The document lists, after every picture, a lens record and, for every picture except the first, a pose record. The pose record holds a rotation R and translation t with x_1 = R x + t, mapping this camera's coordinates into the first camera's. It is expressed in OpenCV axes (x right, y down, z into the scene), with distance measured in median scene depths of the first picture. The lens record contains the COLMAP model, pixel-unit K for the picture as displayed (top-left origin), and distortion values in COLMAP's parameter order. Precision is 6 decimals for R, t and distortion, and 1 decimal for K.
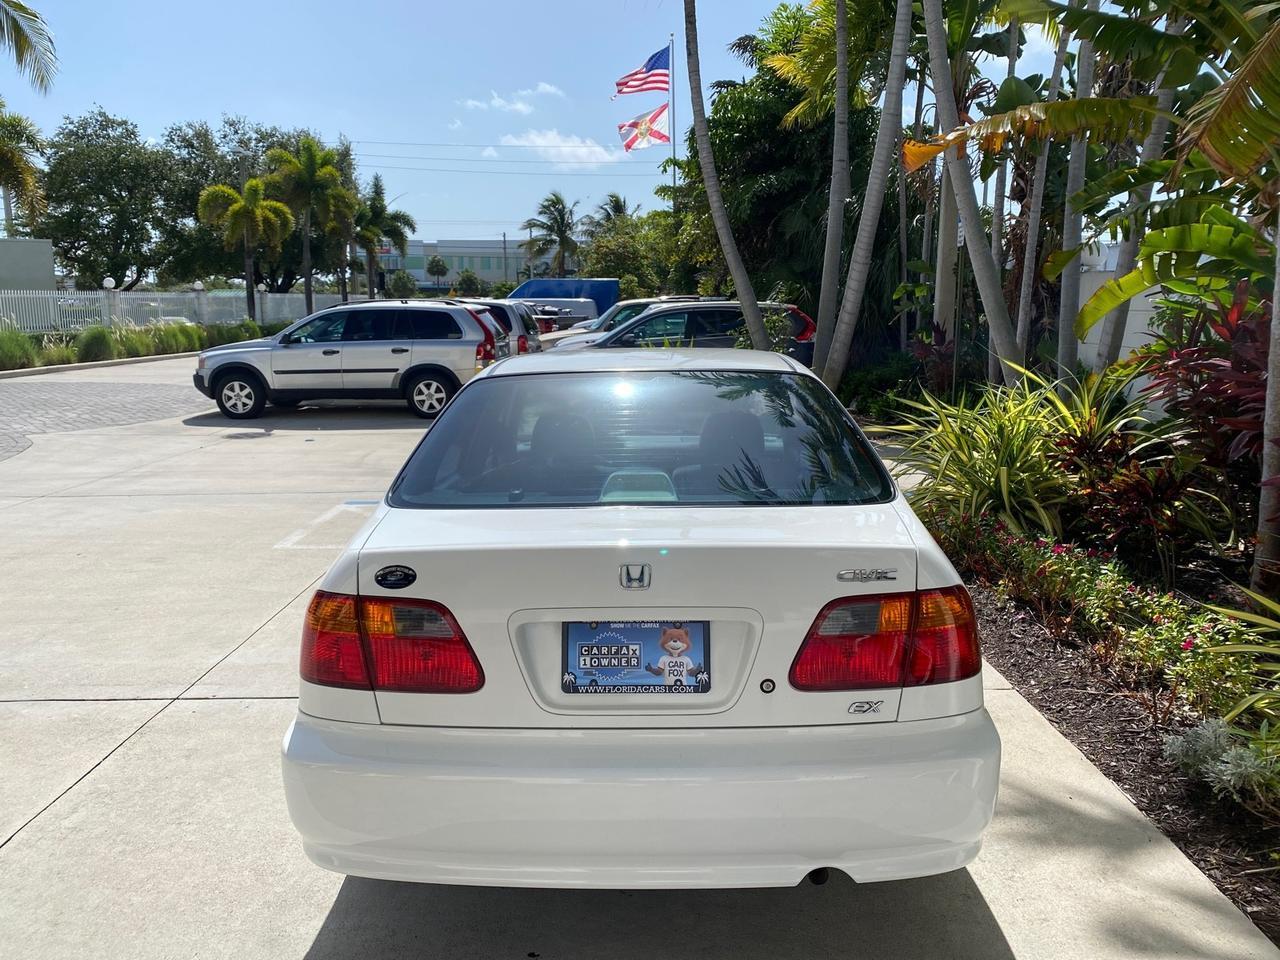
lens RADIAL K [[974.0, 0, 643.4], [0, 974.0, 481.0], [0, 0, 1]] dist [0.043582, -0.050615]
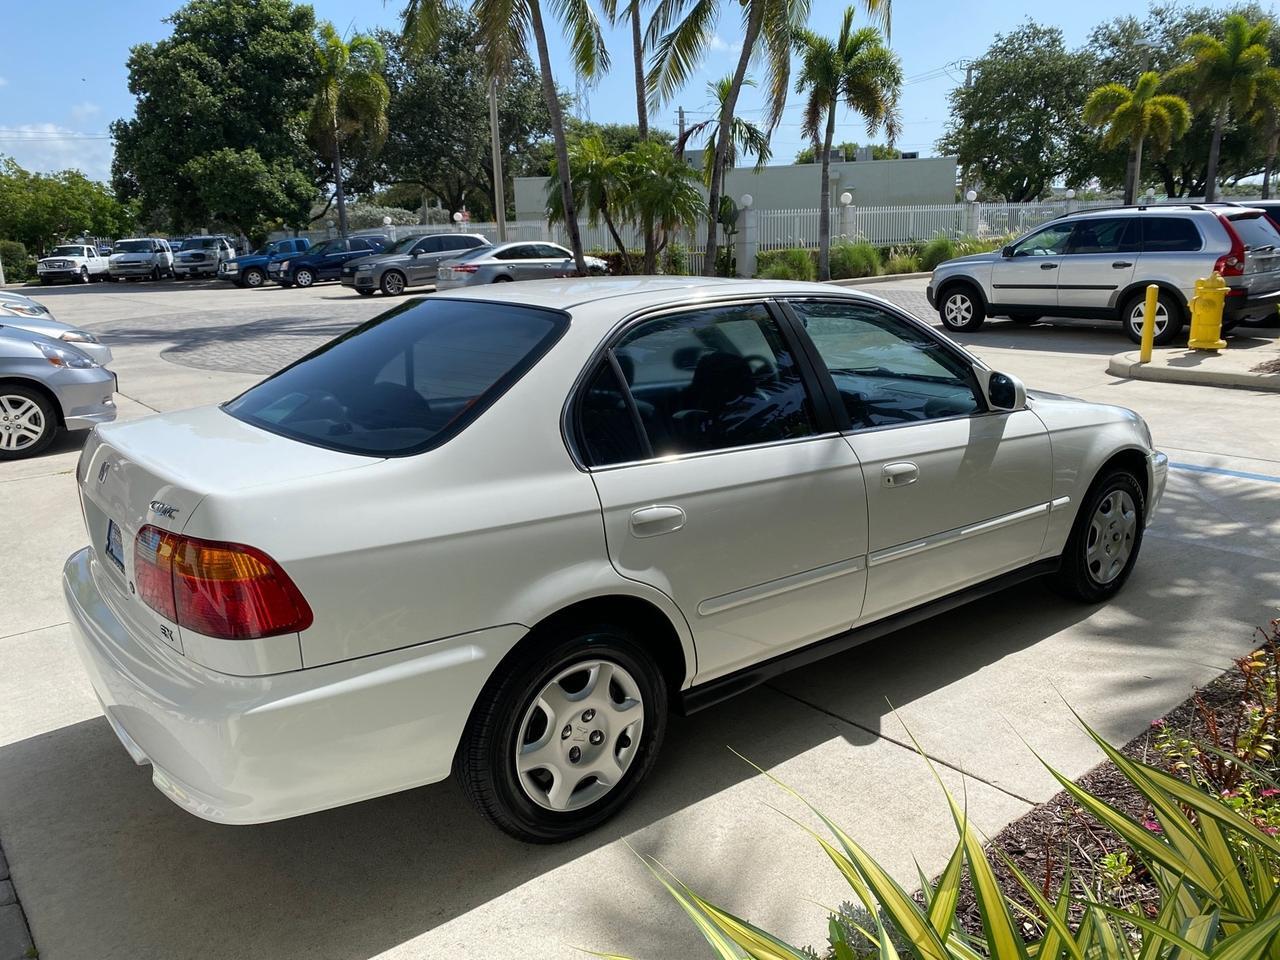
lens RADIAL K [[977.4, 0, 642.2], [0, 977.4, 479.7], [0, 0, 1]] dist [0.040254, -0.047894]
pose [[0.632128, 0.177080, -0.754358, 0.268447], [-0.110025, 0.984185, 0.138833, -0.026722], [0.767013, -0.004762, 0.641614, 0.140015]]
